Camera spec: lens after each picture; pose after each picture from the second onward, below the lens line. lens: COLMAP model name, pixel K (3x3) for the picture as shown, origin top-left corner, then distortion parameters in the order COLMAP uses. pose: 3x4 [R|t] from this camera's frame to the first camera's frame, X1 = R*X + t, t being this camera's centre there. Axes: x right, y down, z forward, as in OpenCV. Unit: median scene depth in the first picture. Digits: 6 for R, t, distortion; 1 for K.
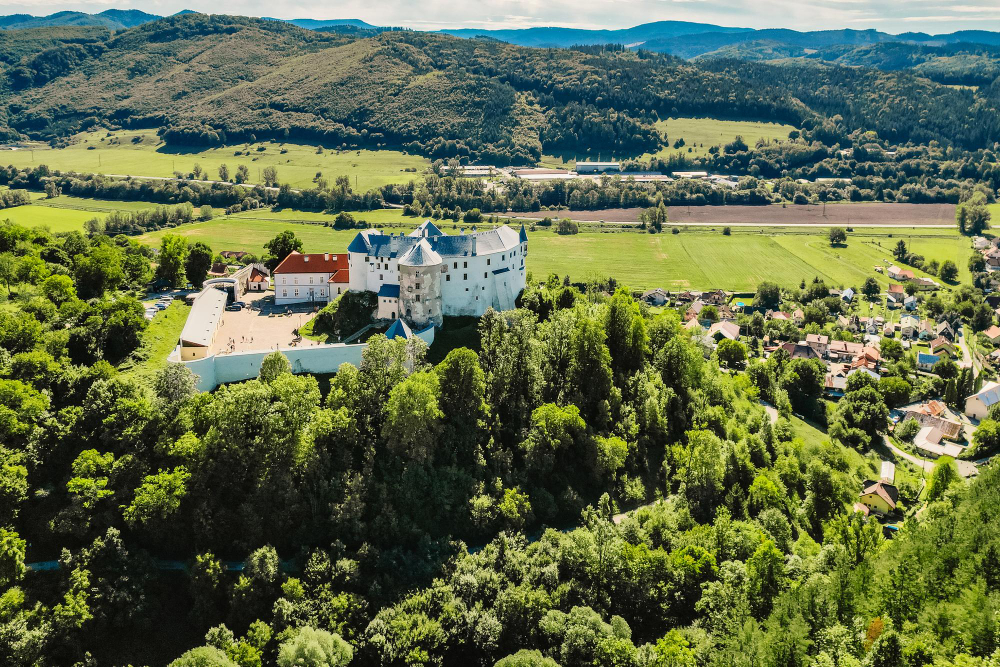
lens RADIAL K [[685.1, 0, 500.0], [0, 685.1, 333.5], [0, 0, 1]] dist [-0.144578, 0.109366]
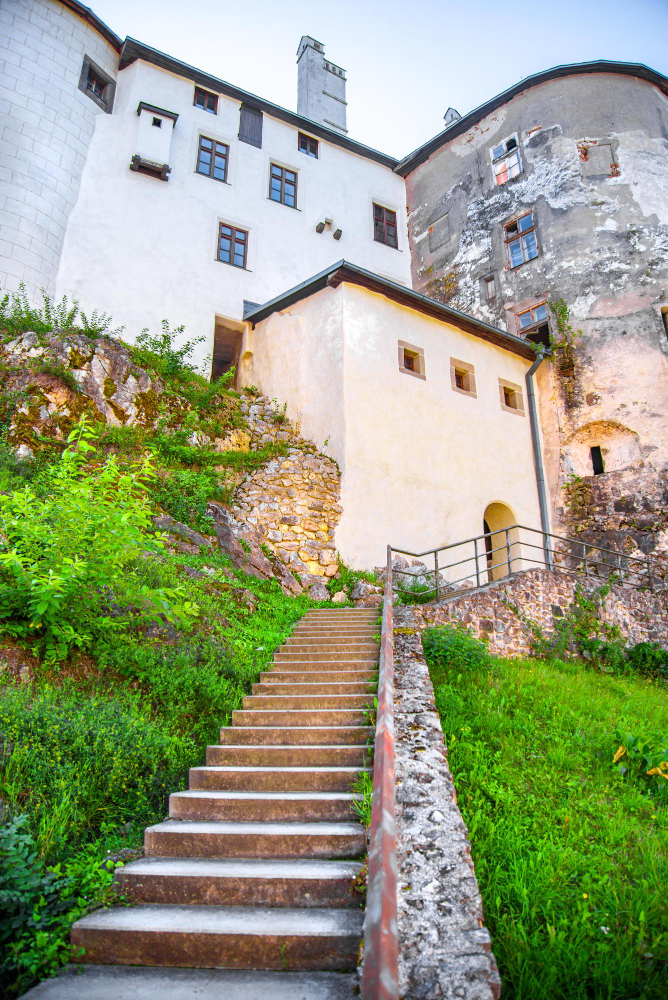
lens RADIAL K [[685.1, 0, 326.8], [0, 685.1, 497.5], [0, 0, 1]] dist [-0.144578, 0.109366]
pose [[0.719426, 0.205444, 0.663490, -0.226271], [0.237493, 0.824917, -0.512942, 0.005971], [-0.652705, 0.526598, 0.544675, 0.963367]]
